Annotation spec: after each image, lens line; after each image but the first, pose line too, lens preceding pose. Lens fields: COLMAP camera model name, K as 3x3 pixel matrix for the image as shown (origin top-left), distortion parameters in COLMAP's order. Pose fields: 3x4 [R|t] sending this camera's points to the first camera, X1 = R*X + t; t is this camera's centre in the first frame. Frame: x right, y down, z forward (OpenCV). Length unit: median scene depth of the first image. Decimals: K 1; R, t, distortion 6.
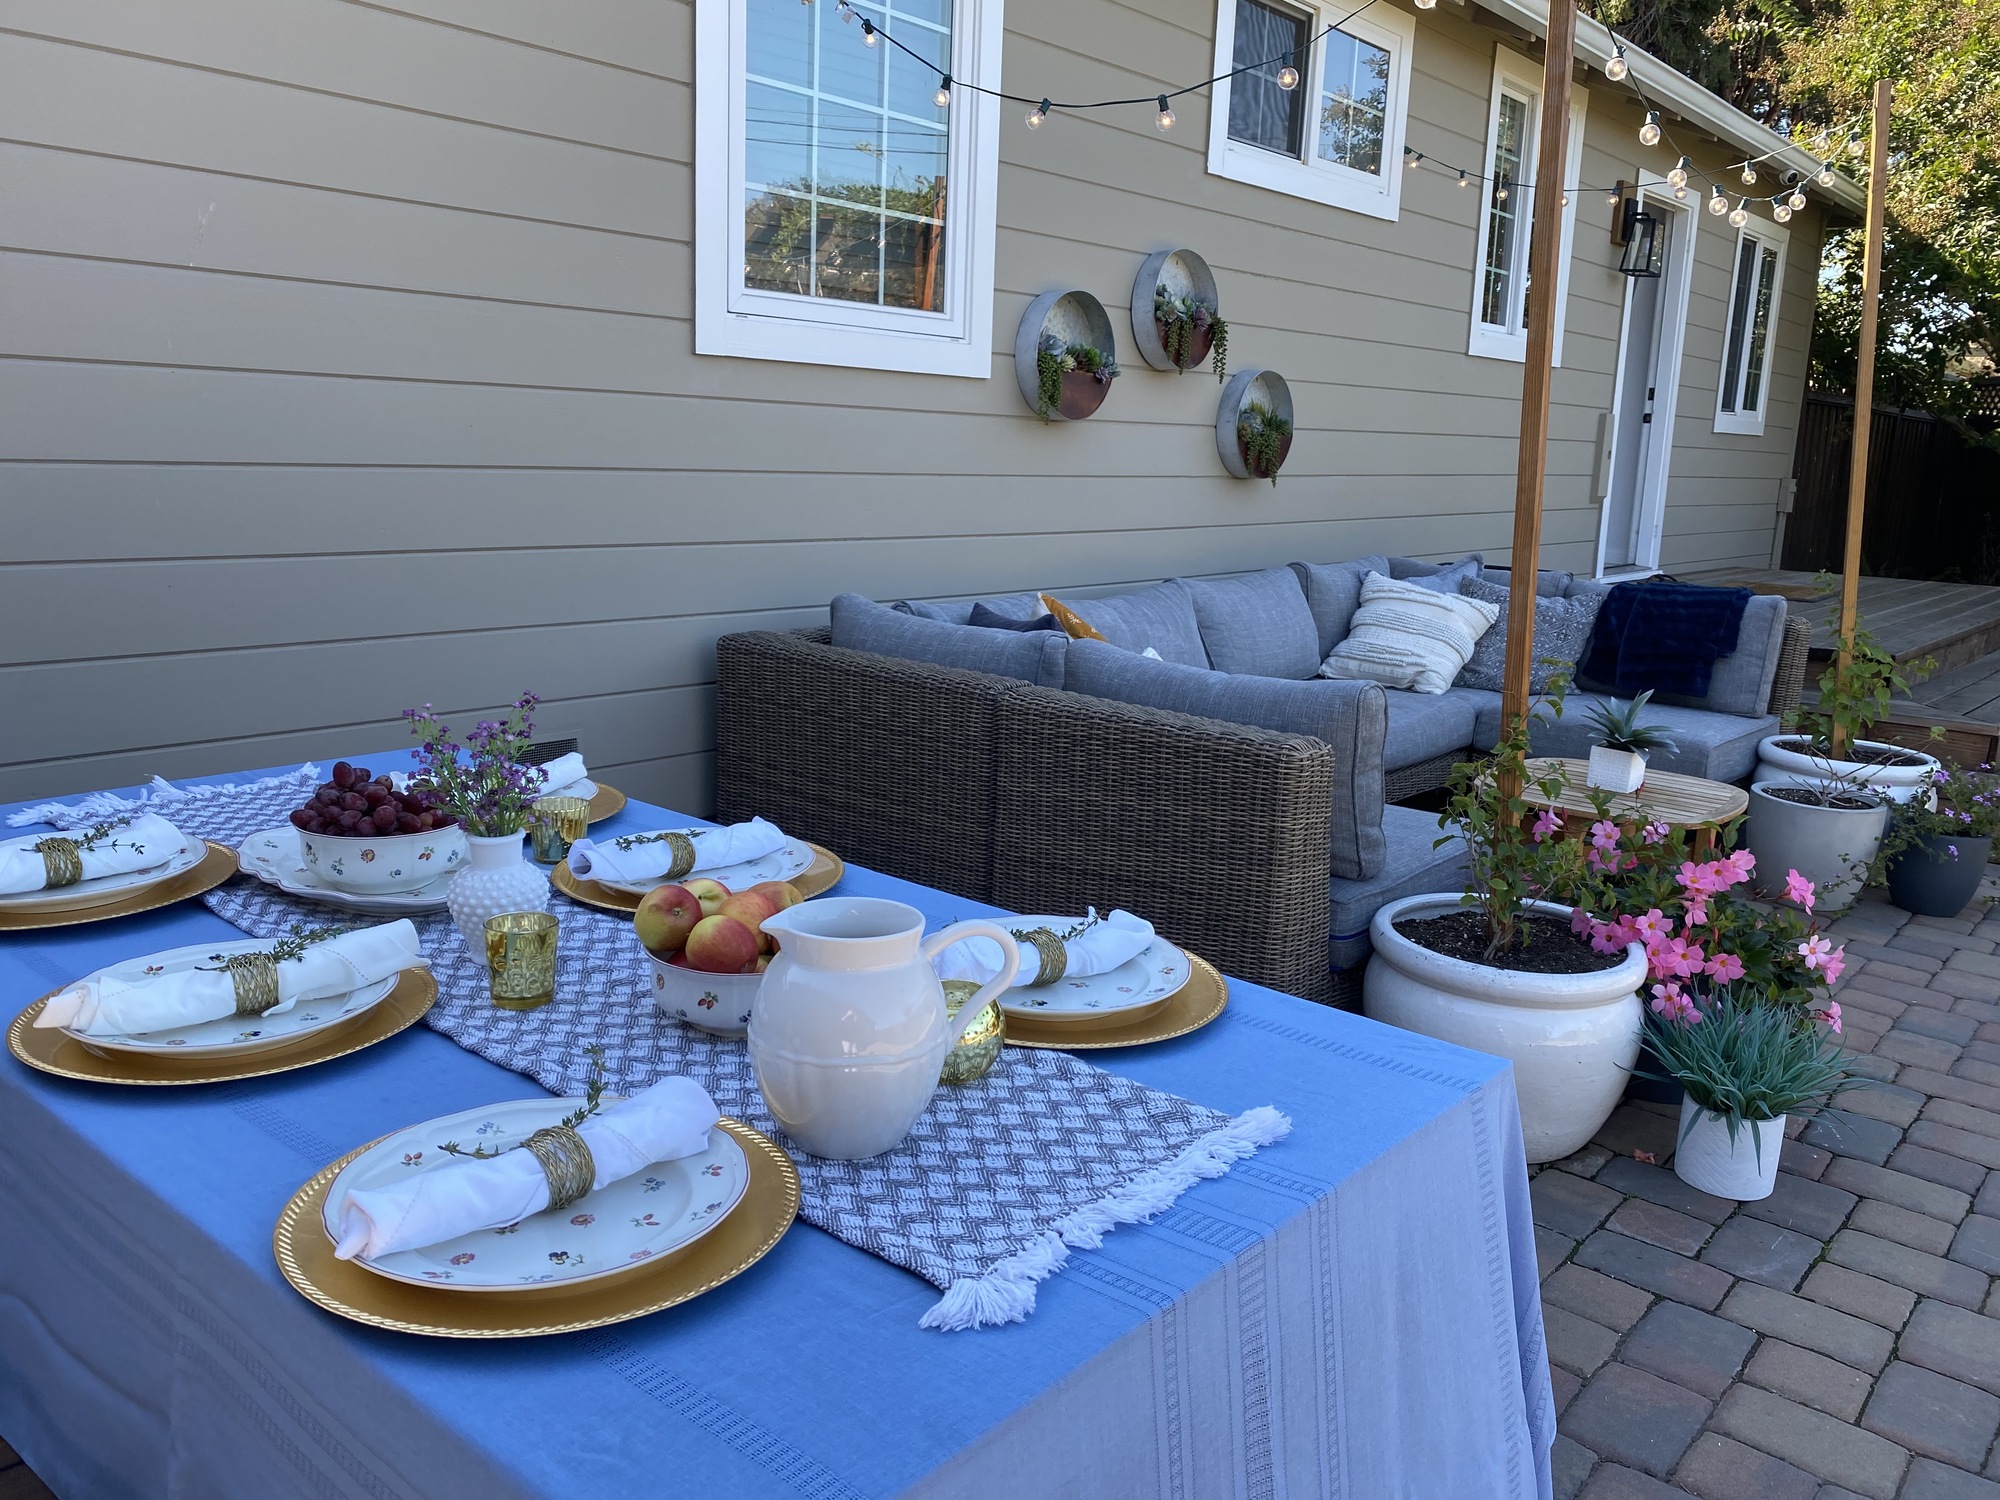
lens RADIAL K [[1530.4, 0, 1000.0], [0, 1530.4, 750.0], [0, 0, 1]] dist [0.107372, -0.164420]
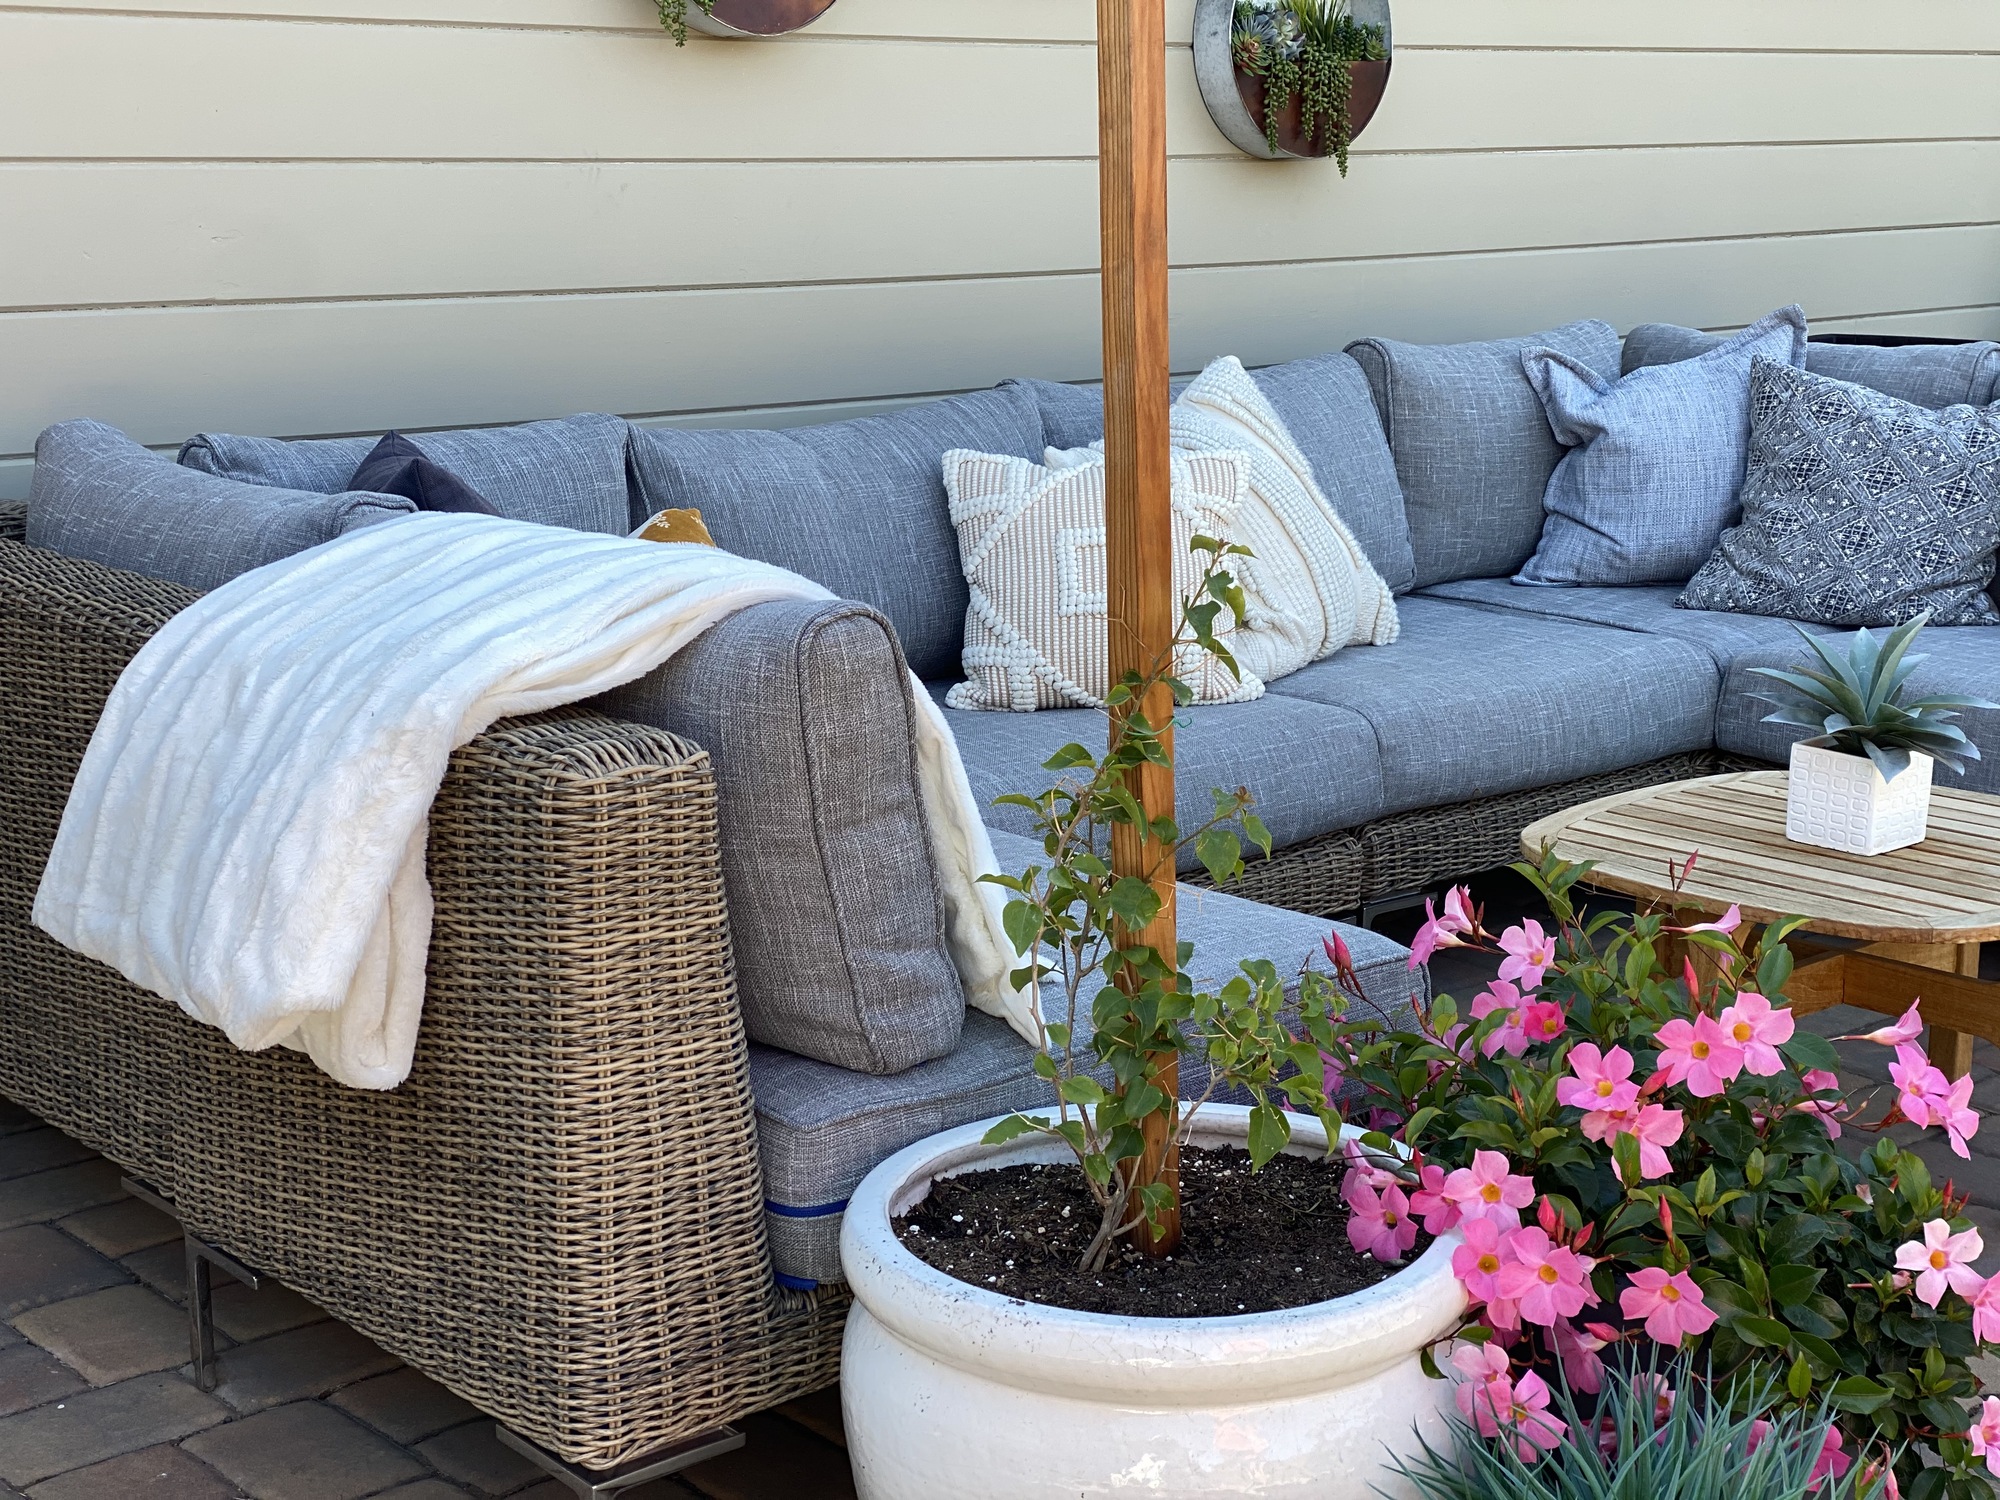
lens RADIAL K [[3004.9, 0, 1006.4], [0, 3004.9, 760.3], [0, 0, 1]] dist [0.111958, 0.110812]
pose [[0.990071, -0.008057, -0.140340, 0.229807], [0.008414, 0.999963, 0.001953, -0.000940], [0.140319, -0.003114, 0.990101, 0.114757]]
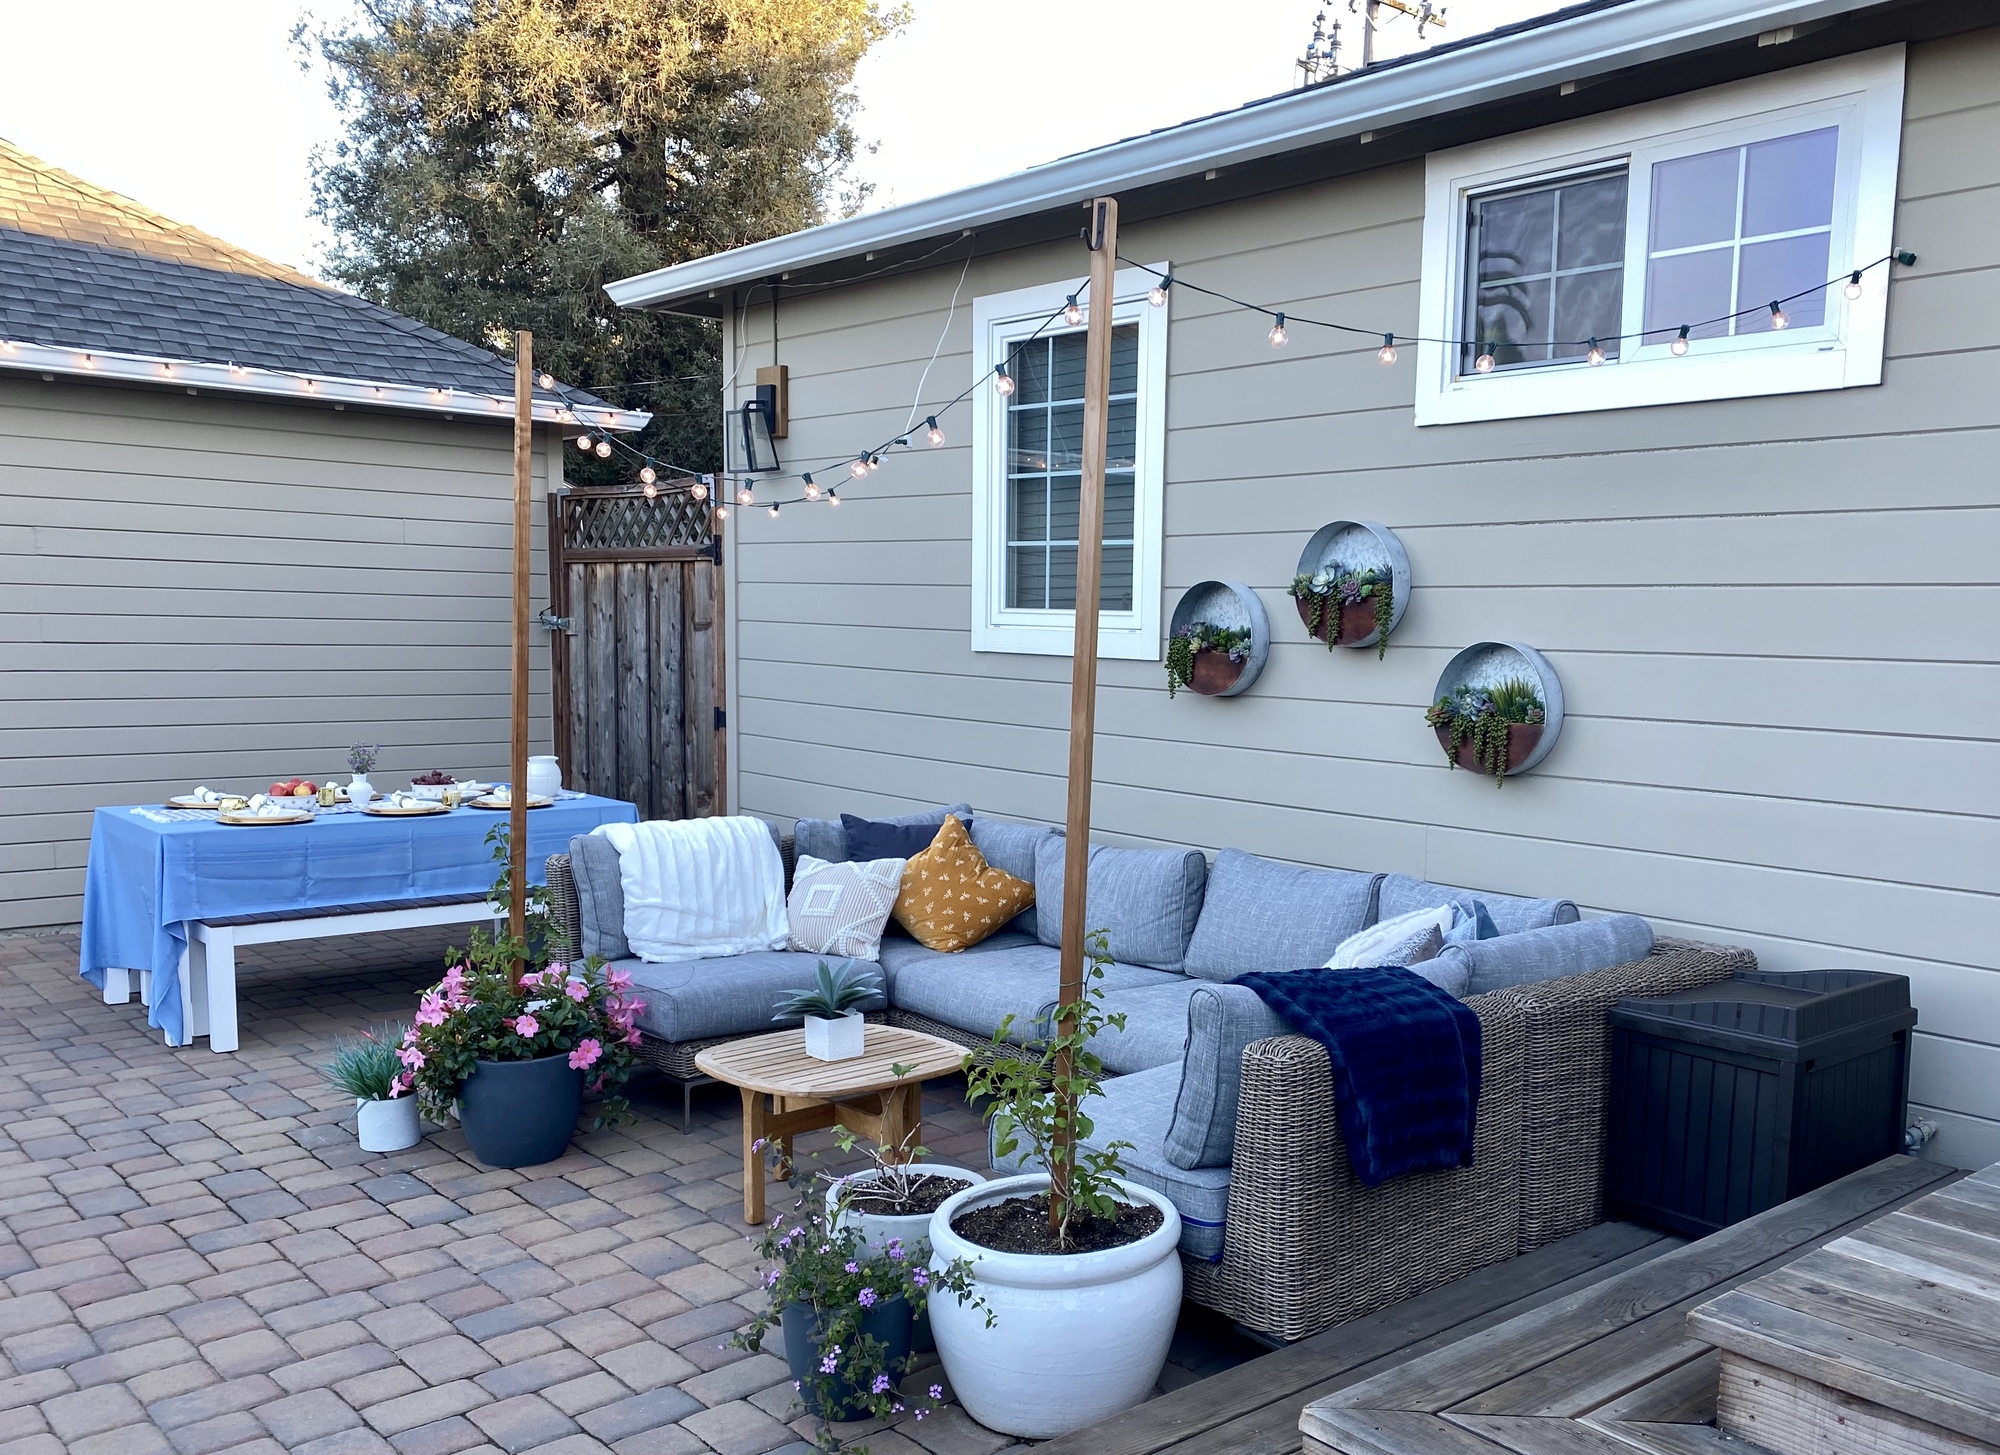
lens RADIAL K [[1741.3, 0, 1076.5], [0, 1741.3, 857.3], [0, 0, 1]] dist [0.048629, -0.001379]
pose [[-0.141420, 0.104572, -0.984411, 1.199910], [-0.218245, 0.966645, 0.134037, -0.236390], [0.965593, 0.233799, -0.113881, 1.021663]]
